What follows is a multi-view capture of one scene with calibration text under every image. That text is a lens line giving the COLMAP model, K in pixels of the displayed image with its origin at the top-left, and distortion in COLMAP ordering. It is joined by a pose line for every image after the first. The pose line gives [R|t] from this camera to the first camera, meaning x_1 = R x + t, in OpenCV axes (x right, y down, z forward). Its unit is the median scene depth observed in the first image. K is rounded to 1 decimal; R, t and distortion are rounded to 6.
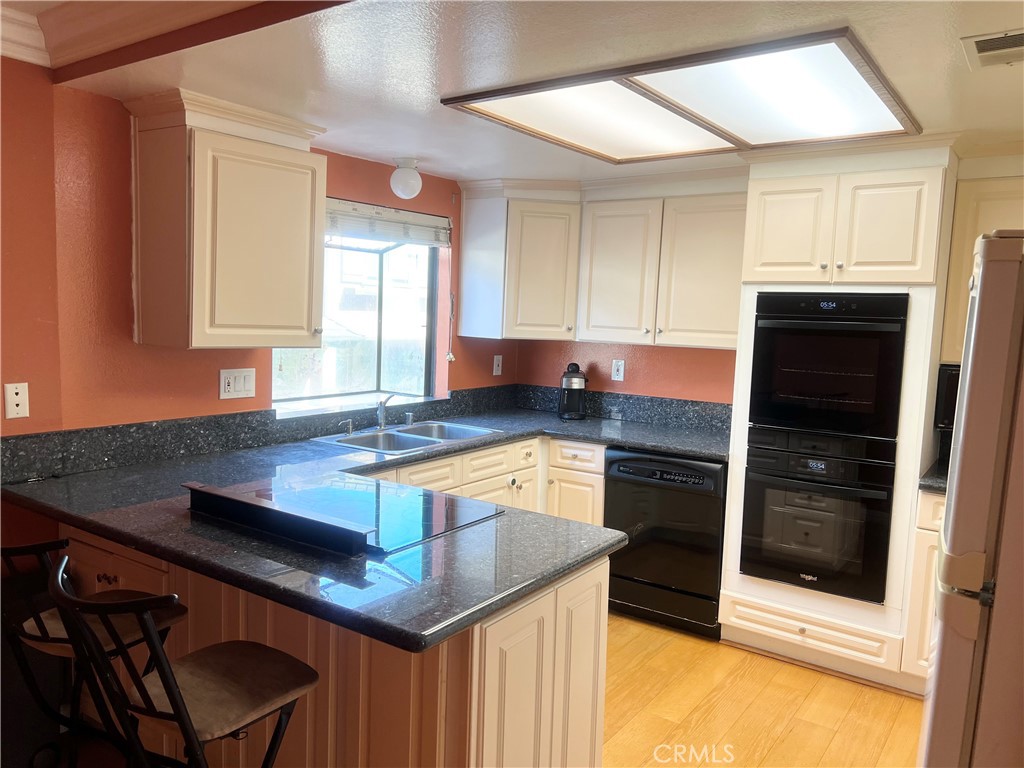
lens RADIAL K [[776.3, 0, 509.8], [0, 776.3, 387.1], [0, 0, 1]] dist [0.080812, -0.077187]
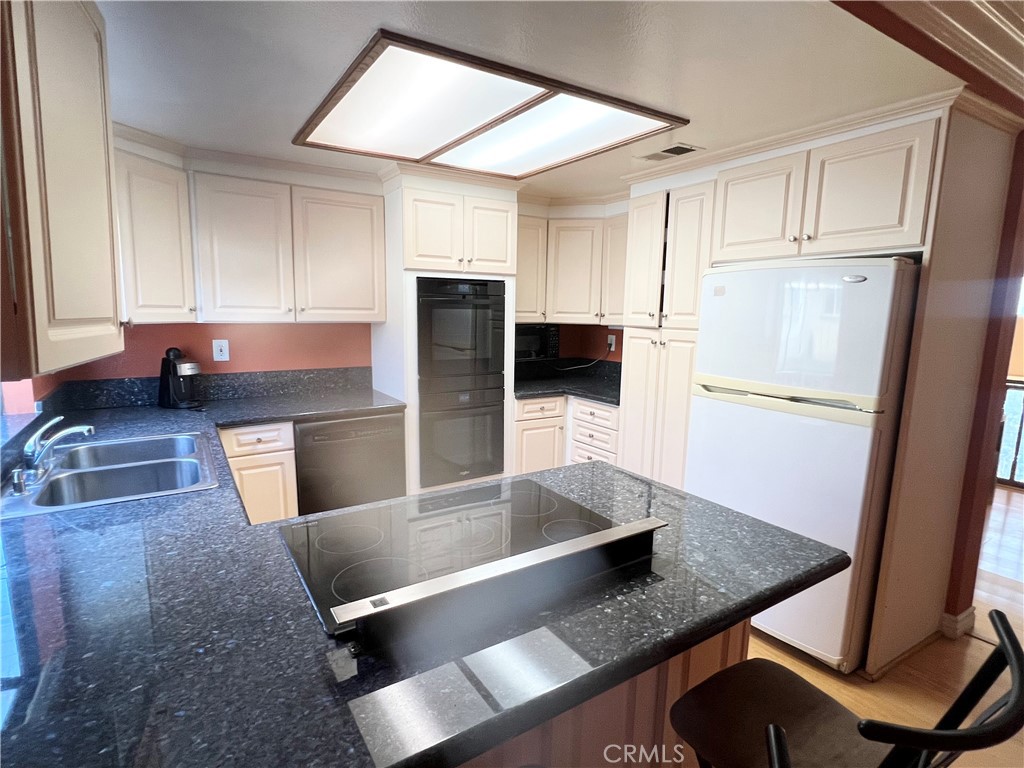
lens RADIAL K [[531.0, 0, 511.6], [0, 531.0, 385.8], [0, 0, 1]] dist [0.006981, 0.000535]
pose [[0.373214, -0.162011, 0.913490, -0.491126], [0.089722, 0.986322, 0.138272, -0.052741], [-0.923397, 0.030356, 0.382645, 0.548557]]
